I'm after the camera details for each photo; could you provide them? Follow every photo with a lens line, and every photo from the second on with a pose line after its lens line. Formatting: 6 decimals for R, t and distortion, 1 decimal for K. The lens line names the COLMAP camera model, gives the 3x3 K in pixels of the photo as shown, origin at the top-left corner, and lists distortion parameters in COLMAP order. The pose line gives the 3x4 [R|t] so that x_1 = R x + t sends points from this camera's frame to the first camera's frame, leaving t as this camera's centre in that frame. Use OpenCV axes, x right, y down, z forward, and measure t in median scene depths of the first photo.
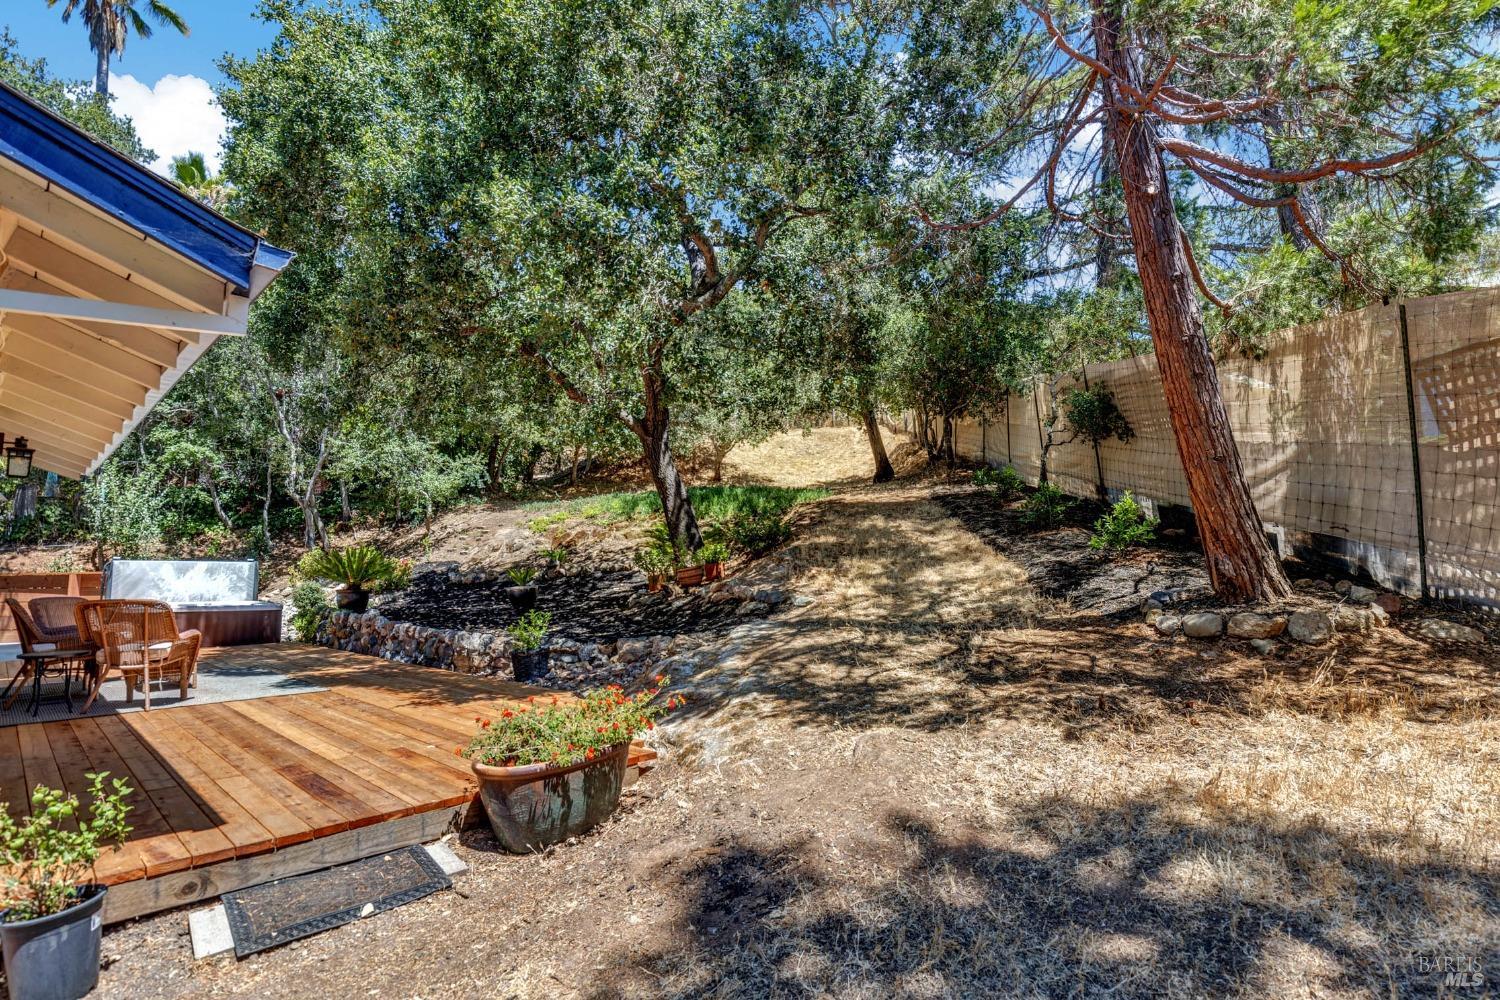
lens RADIAL K [[774.6, 0, 744.9], [0, 774.6, 499.4], [0, 0, 1]] dist [-0.002379, -0.000679]
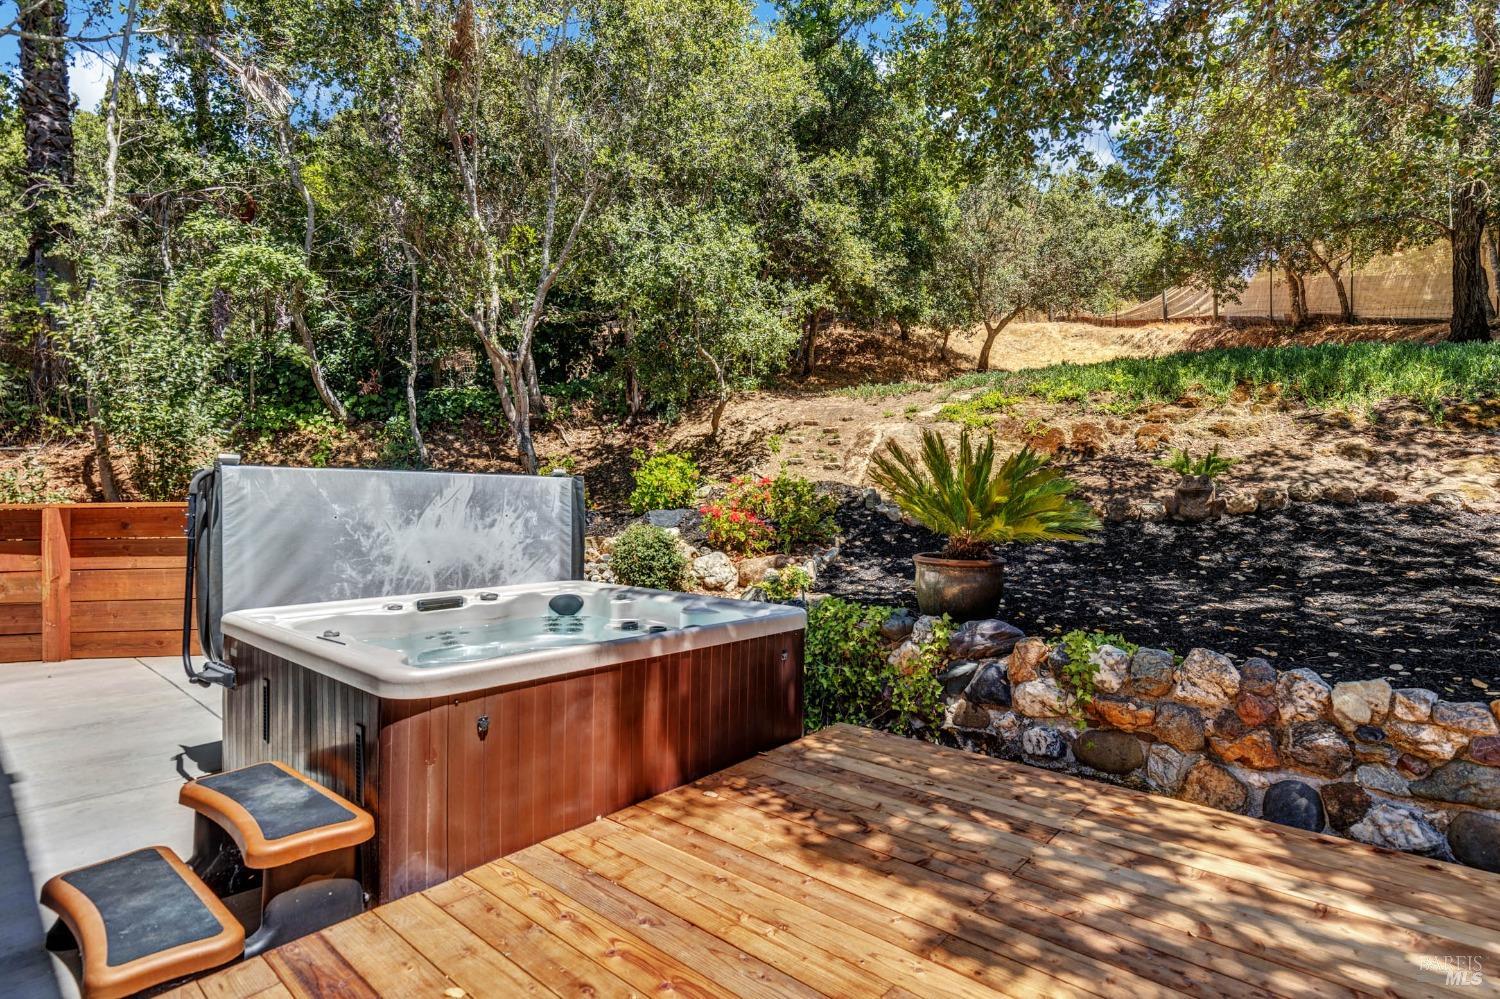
lens RADIAL K [[774.6, 0, 752.8], [0, 774.6, 501.8], [0, 0, 1]] dist [-0.002379, -0.000679]
pose [[0.998574, 0.000870, 0.053377, -0.457958], [-0.005632, 0.996005, 0.089115, 0.048088], [-0.053086, -0.089288, 0.994590, 0.502892]]
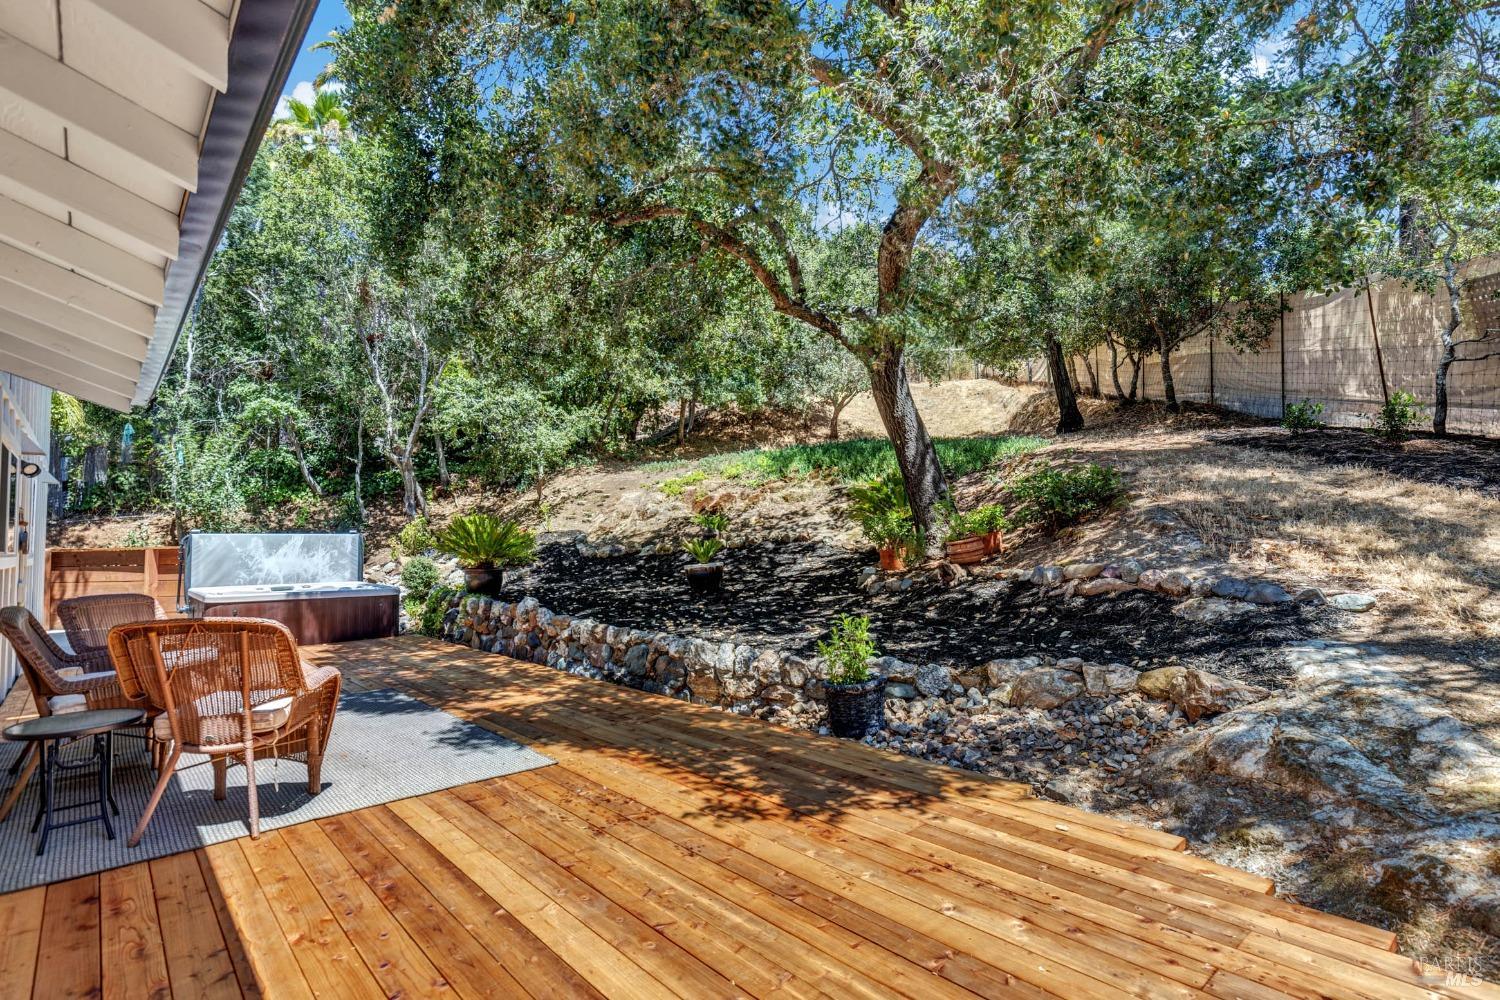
lens RADIAL K [[774.6, 0, 754.7], [0, 774.6, 500.5], [0, 0, 1]] dist [-0.002379, -0.000679]
pose [[0.998187, -0.009904, -0.059374, -0.129710], [0.012612, 0.998889, 0.045416, 0.010827], [0.058858, -0.046082, 0.997202, 0.164183]]
